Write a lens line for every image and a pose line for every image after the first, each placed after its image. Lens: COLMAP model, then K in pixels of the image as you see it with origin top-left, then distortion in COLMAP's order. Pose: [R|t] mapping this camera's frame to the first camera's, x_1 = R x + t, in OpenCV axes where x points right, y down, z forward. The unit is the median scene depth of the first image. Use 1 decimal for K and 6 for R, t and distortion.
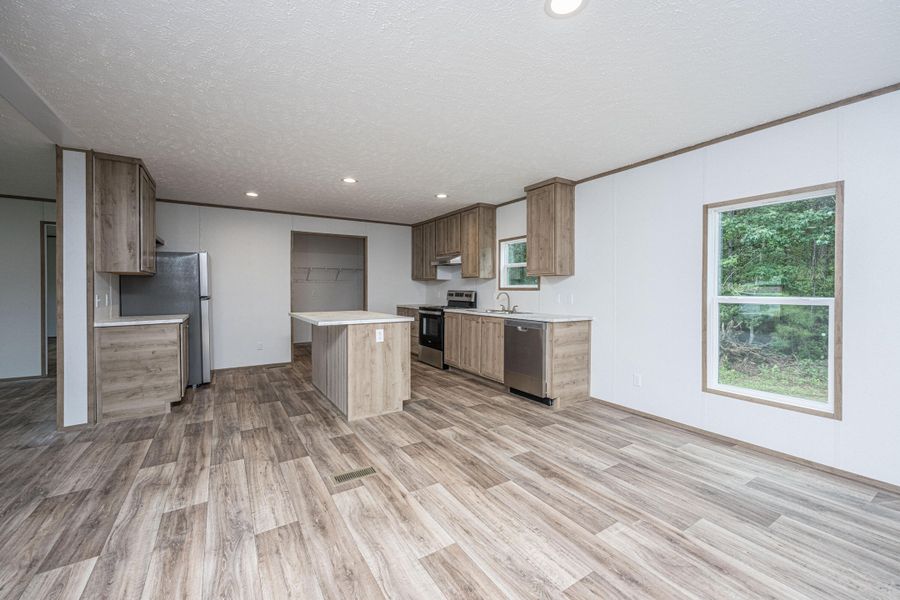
lens RADIAL K [[351.0, 0, 441.0], [0, 351.0, 276.4], [0, 0, 1]] dist [0.043549, 0.000063]
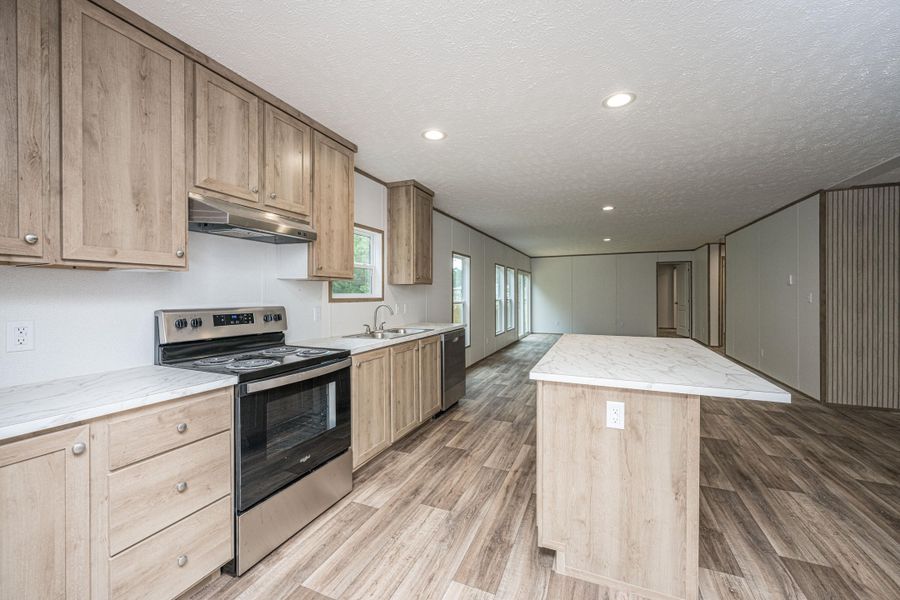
lens RADIAL K [[366.9, 0, 450.0], [0, 366.9, 292.3], [0, 0, 1]] dist [-0.002991, 0.000192]
pose [[-0.586166, 0.008657, 0.810145, -0.856102], [-0.023078, 0.999359, -0.027376, 0.067438], [-0.809862, -0.034743, -0.585591, 2.356560]]
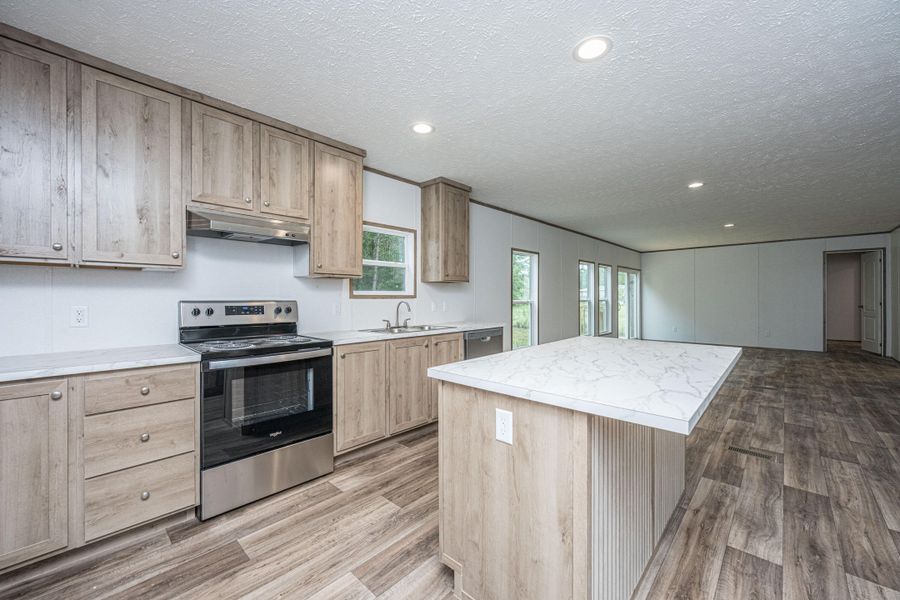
lens RADIAL K [[366.5, 0, 439.9], [0, 366.5, 294.7], [0, 0, 1]] dist [-0.002782, -0.000159]
pose [[-0.260031, 0.008337, 0.965564, -0.990759], [-0.031222, 0.999367, -0.017037, 0.075892], [-0.965095, -0.034577, -0.259607, 2.006798]]
